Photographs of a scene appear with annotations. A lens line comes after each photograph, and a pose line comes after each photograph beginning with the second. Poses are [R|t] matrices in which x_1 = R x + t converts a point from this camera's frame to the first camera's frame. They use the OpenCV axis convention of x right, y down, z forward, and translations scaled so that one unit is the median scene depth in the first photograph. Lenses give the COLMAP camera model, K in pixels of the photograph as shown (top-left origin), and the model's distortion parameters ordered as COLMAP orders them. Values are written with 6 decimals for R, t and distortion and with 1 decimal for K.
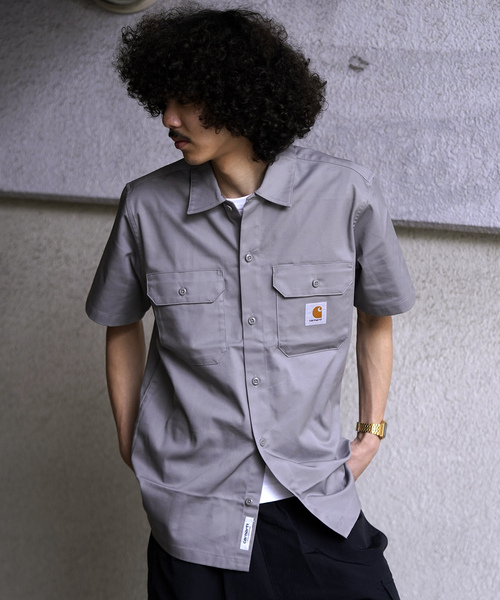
lens RADIAL K [[2322.0, 0, 178.6], [0, 2322.0, 225.0], [0, 0, 1]] dist [-0.139532, 0.000000]
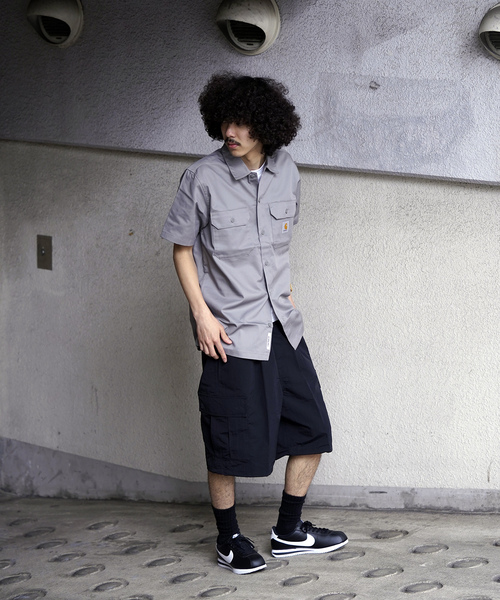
lens RADIAL K [[2132.7, 0, 236.2], [0, 2132.7, 319.9], [0, 0, 1]] dist [-0.116769, 0.000000]
pose [[0.989227, 0.015101, -0.145611, 0.216090], [-0.001347, 0.995562, 0.094099, -0.043778], [0.146386, -0.092889, 0.984857, -0.668756]]
